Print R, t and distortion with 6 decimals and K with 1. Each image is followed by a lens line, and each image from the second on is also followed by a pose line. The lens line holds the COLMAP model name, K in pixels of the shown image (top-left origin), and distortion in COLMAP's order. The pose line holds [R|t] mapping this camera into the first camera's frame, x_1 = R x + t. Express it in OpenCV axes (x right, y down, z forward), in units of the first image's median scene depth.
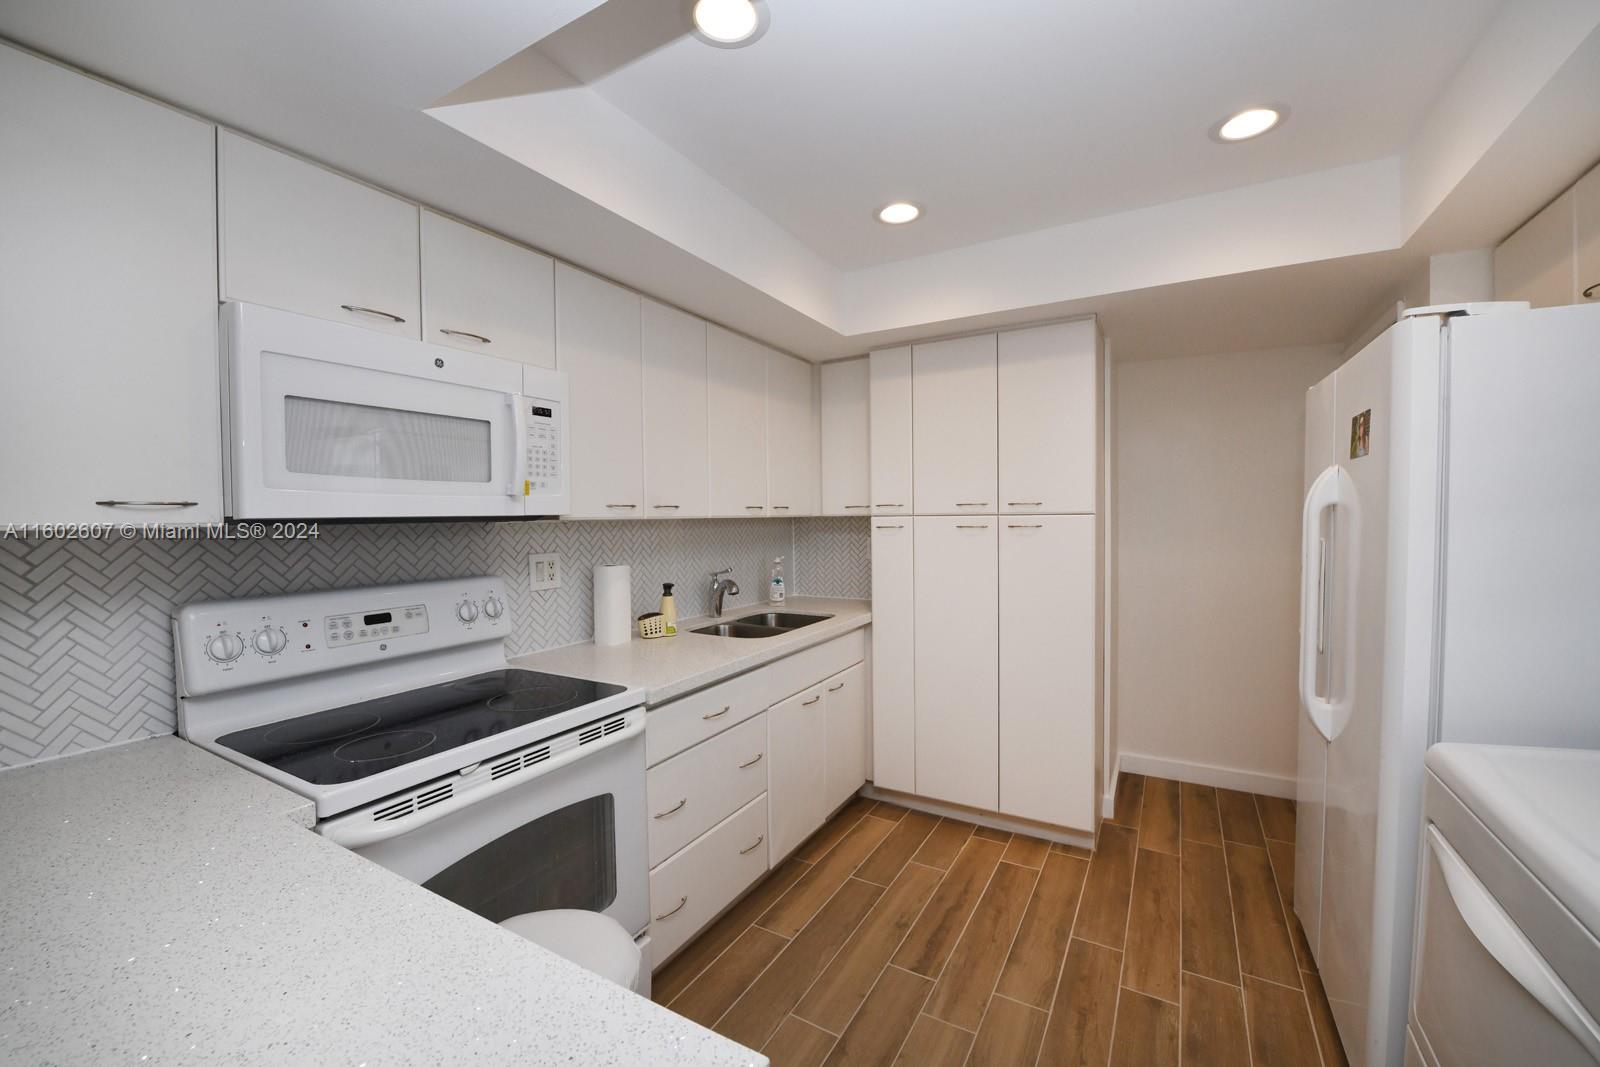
lens RADIAL K [[638.0, 0, 798.7], [0, 638.0, 534.7], [0, 0, 1]] dist [-0.021453, -0.001086]
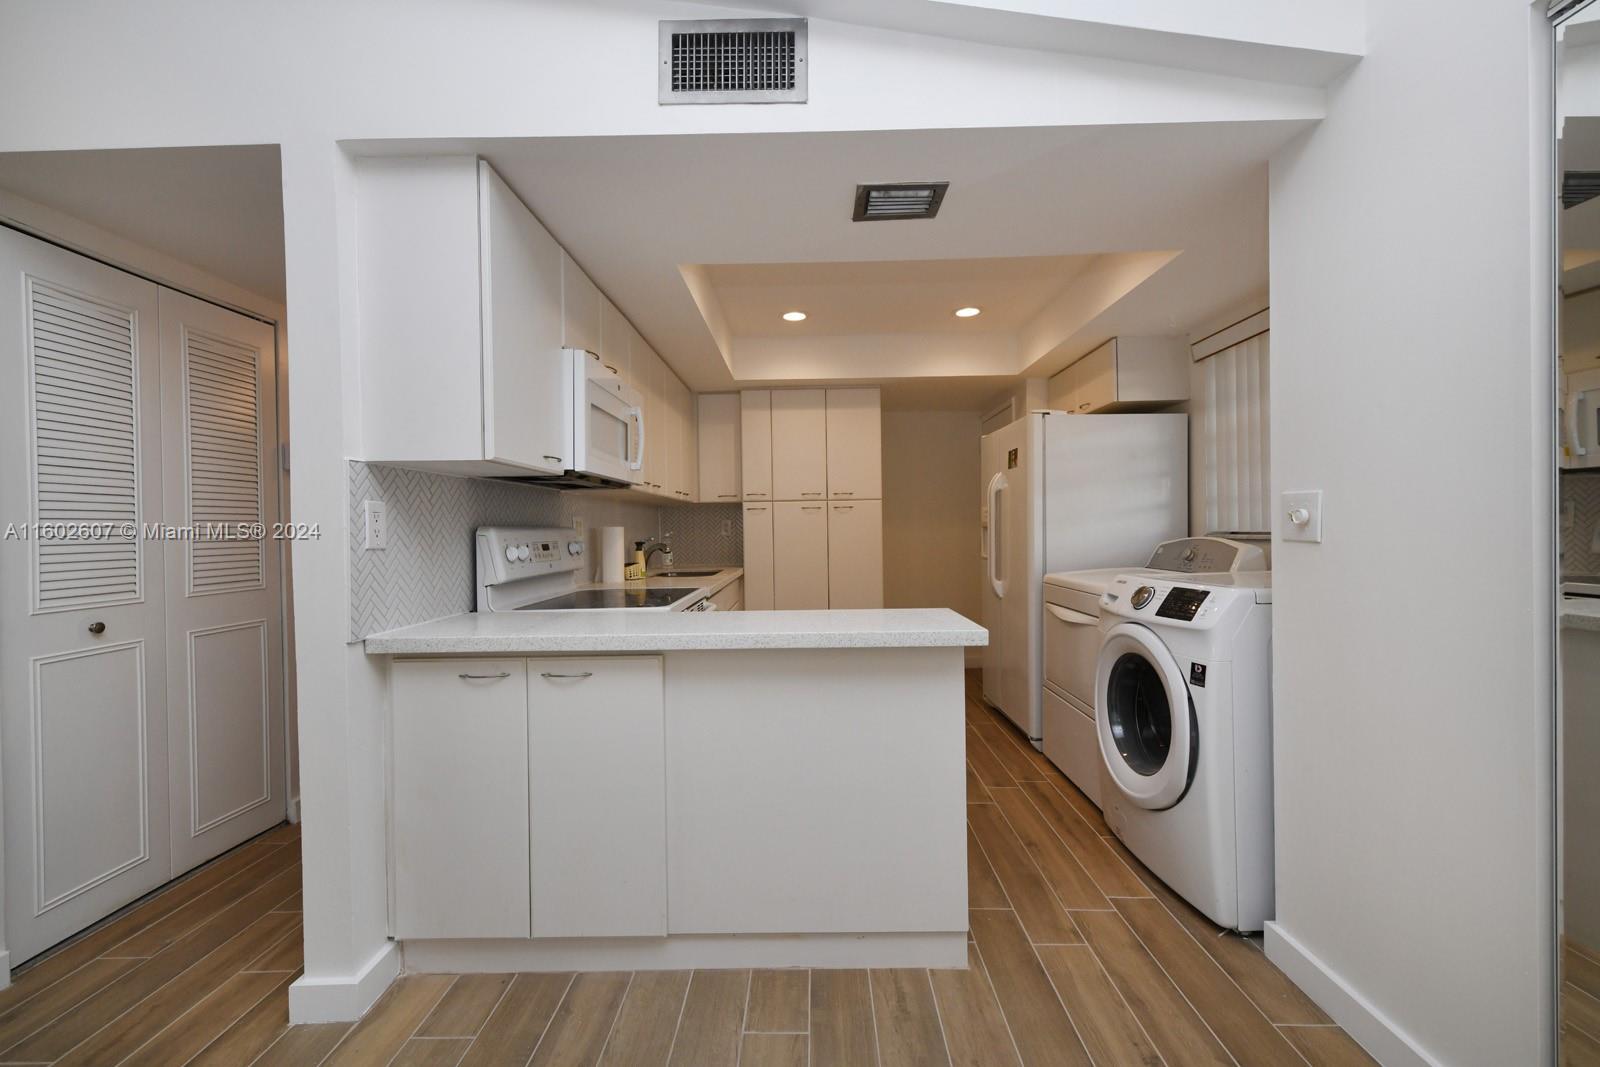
lens RADIAL K [[638.0, 0, 808.0], [0, 638.0, 533.0], [0, 0, 1]] dist [-0.021453, -0.001086]
pose [[0.872378, -0.005737, 0.488798, -0.542718], [0.020304, 0.999493, -0.024506, 0.093441], [-0.488410, 0.031303, 0.872053, -0.401161]]
